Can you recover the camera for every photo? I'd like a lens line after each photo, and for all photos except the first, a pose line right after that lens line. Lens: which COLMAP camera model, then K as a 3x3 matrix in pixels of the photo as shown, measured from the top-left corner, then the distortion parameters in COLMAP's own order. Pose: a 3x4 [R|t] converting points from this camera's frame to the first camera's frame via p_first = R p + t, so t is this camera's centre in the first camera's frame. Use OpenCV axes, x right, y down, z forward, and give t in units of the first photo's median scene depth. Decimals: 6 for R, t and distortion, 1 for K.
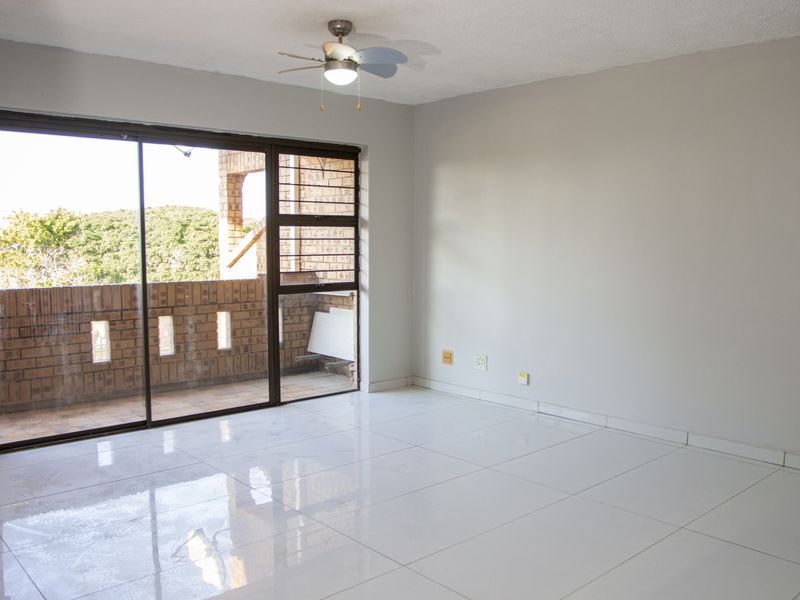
lens RADIAL K [[698.1, 0, 395.9], [0, 698.1, 306.0], [0, 0, 1]] dist [-0.063498, -0.012569]
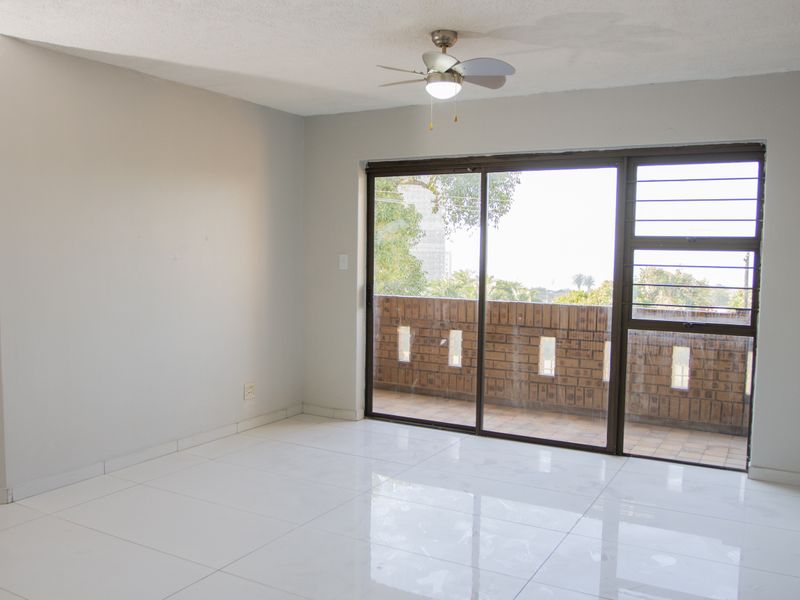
lens RADIAL K [[698.1, 0, 419.9], [0, 698.1, 290.6], [0, 0, 1]] dist [-0.063498, -0.012569]
pose [[0.357234, 0.052176, -0.932556, 0.517338], [-0.109170, 0.993927, 0.013790, -0.044158], [0.927613, 0.096880, 0.360761, 0.422939]]
